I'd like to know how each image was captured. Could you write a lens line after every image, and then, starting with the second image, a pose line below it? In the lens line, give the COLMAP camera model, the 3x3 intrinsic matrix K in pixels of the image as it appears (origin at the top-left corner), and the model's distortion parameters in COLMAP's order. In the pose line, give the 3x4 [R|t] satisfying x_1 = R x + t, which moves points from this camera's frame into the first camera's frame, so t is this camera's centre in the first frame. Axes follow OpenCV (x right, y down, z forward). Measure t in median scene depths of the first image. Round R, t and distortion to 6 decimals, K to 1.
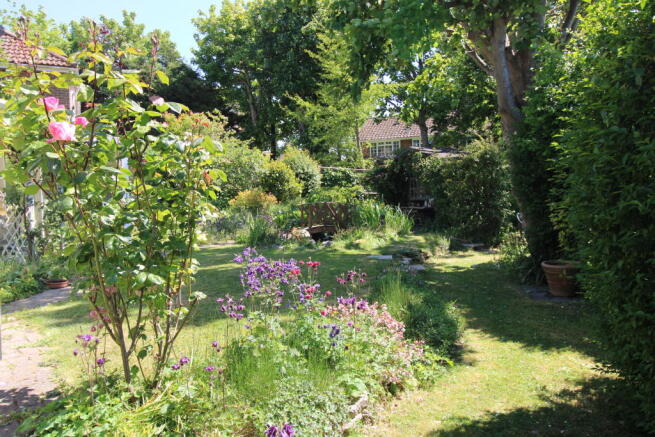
lens RADIAL K [[544.1, 0, 327.5], [0, 544.1, 218.5], [0, 0, 1]] dist [0.004524, 0.000605]
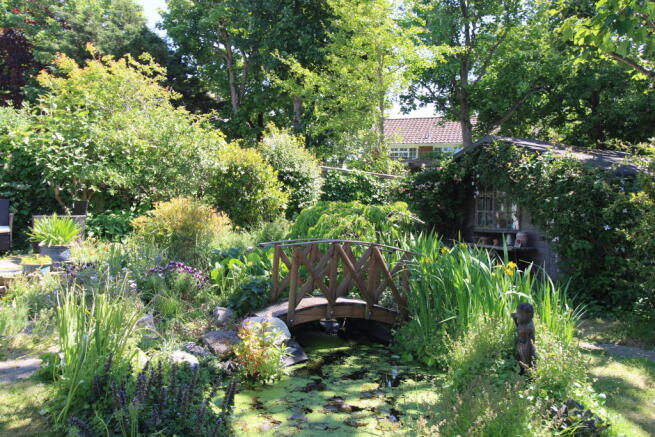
lens RADIAL K [[550.6, 0, 327.5], [0, 550.6, 218.5], [0, 0, 1]] dist [-0.004000, -0.000417]
pose [[0.998629, 0.051622, 0.008717, -0.009587], [-0.051413, 0.998418, -0.022745, -0.024223], [-0.009877, 0.022265, 0.999703, 0.397583]]
